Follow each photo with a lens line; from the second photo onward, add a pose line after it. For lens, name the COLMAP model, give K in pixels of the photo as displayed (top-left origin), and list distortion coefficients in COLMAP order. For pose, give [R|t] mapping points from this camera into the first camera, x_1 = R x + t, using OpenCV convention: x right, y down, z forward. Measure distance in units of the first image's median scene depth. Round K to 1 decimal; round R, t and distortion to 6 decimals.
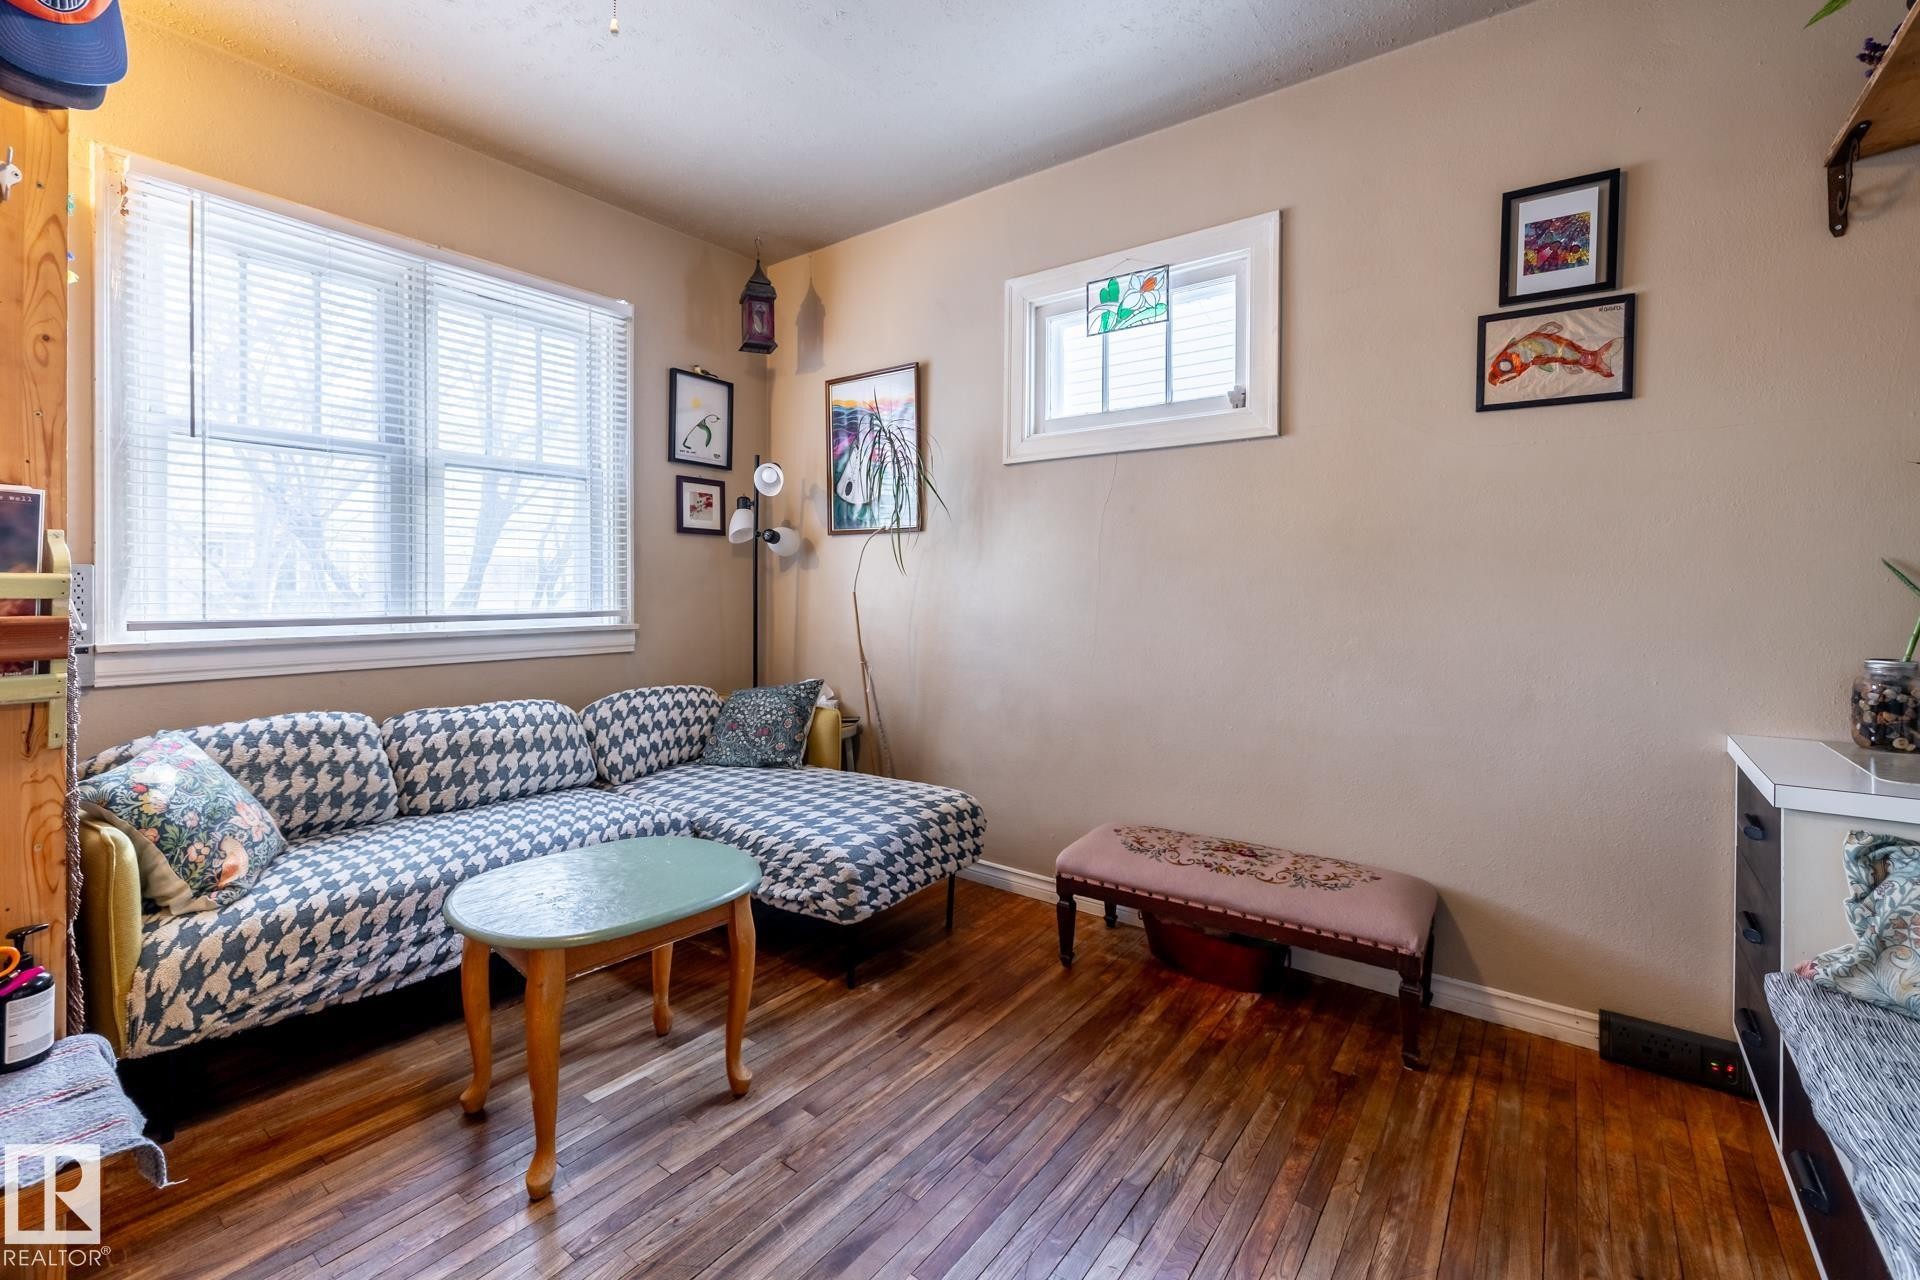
lens RADIAL K [[816.6, 0, 977.1], [0, 816.6, 581.9], [0, 0, 1]] dist [-0.002304, 0.000161]
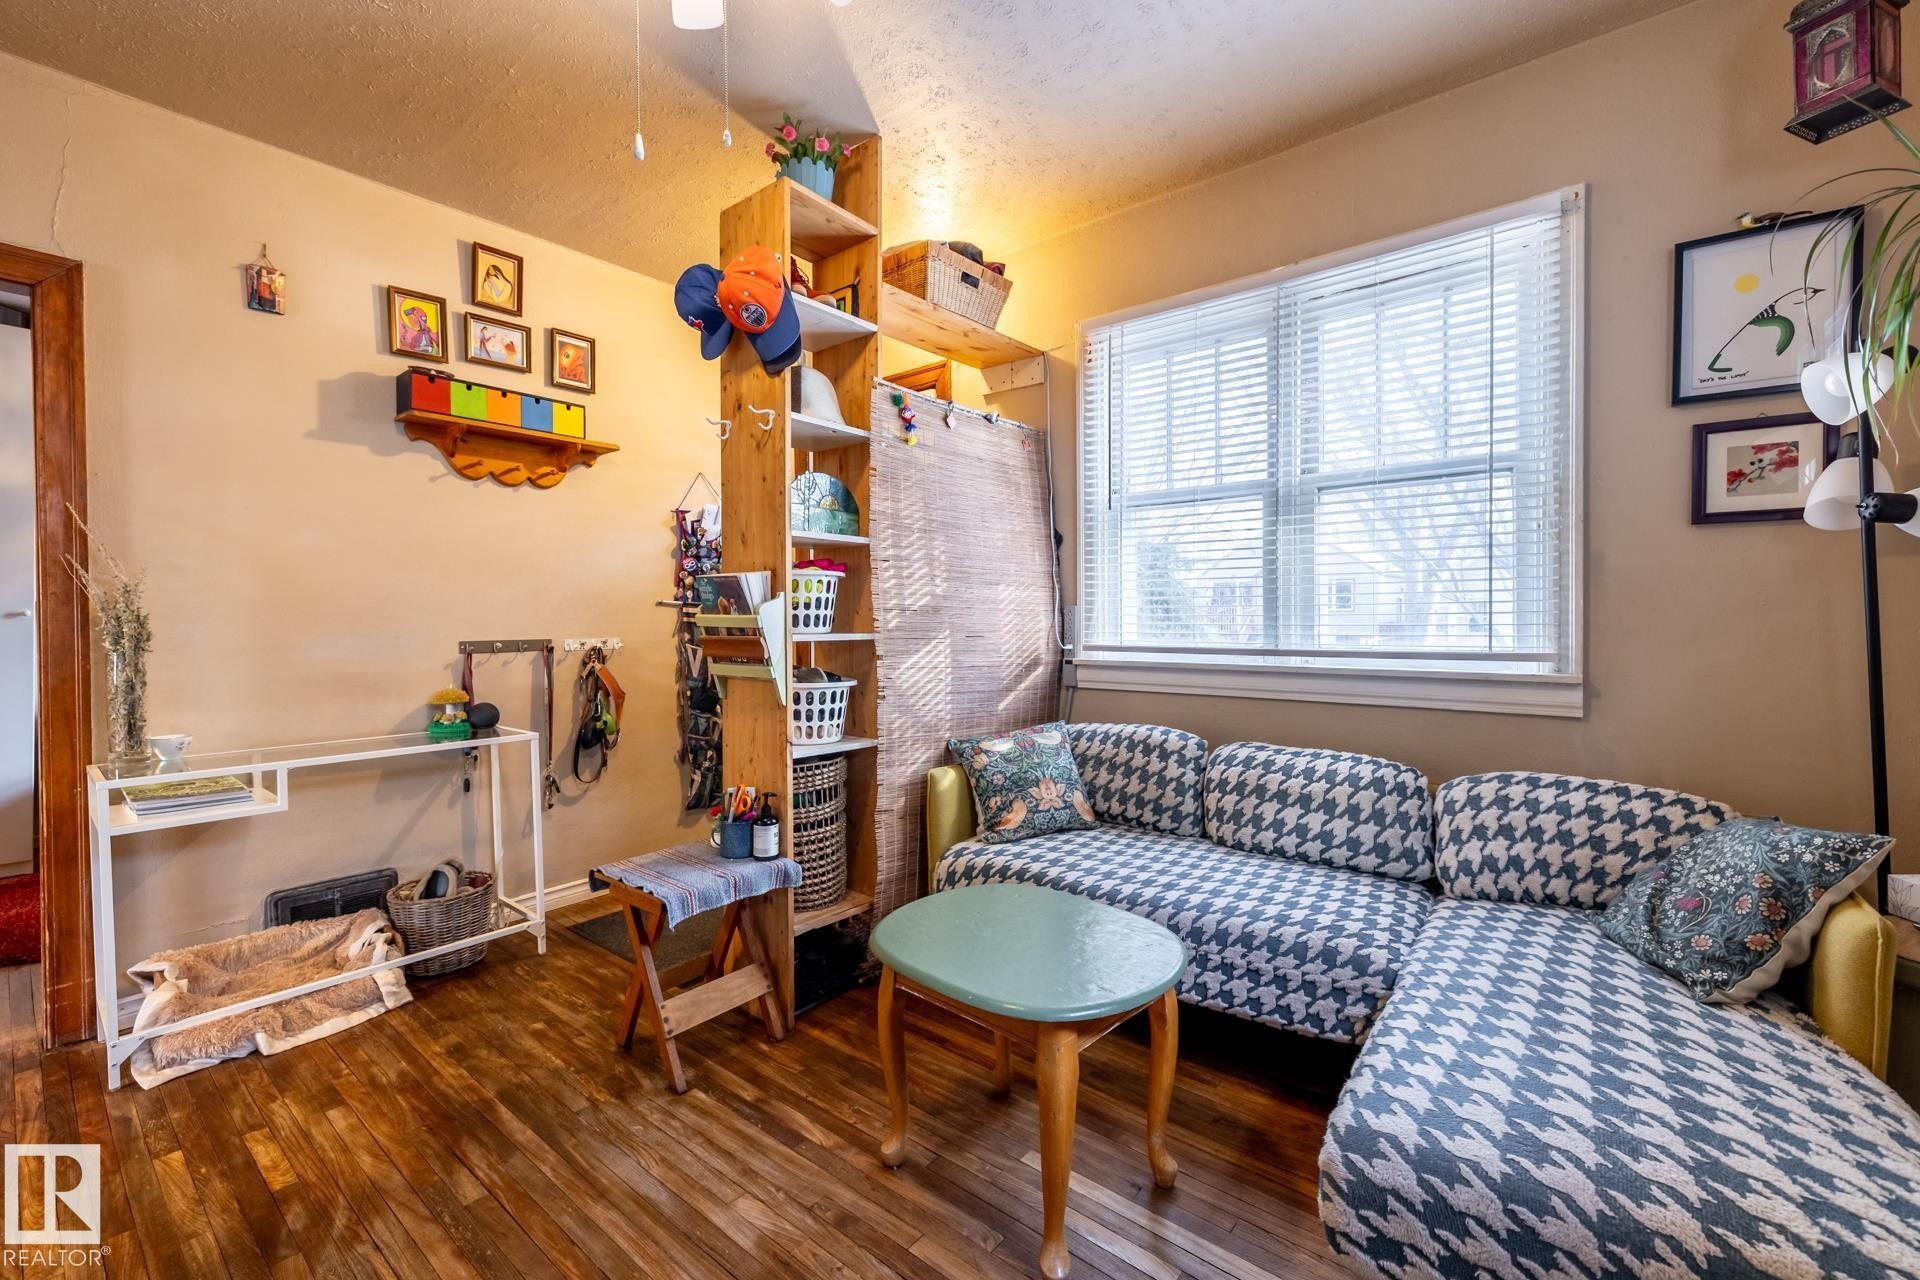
lens RADIAL K [[816.6, 0, 954.7], [0, 816.6, 630.5], [0, 0, 1]] dist [-0.002304, 0.000161]
pose [[-0.075056, 0.012255, -0.997104, 0.384935], [0.007644, 0.999902, 0.011714, 0.005763], [0.997150, -0.006742, -0.075142, 0.804814]]
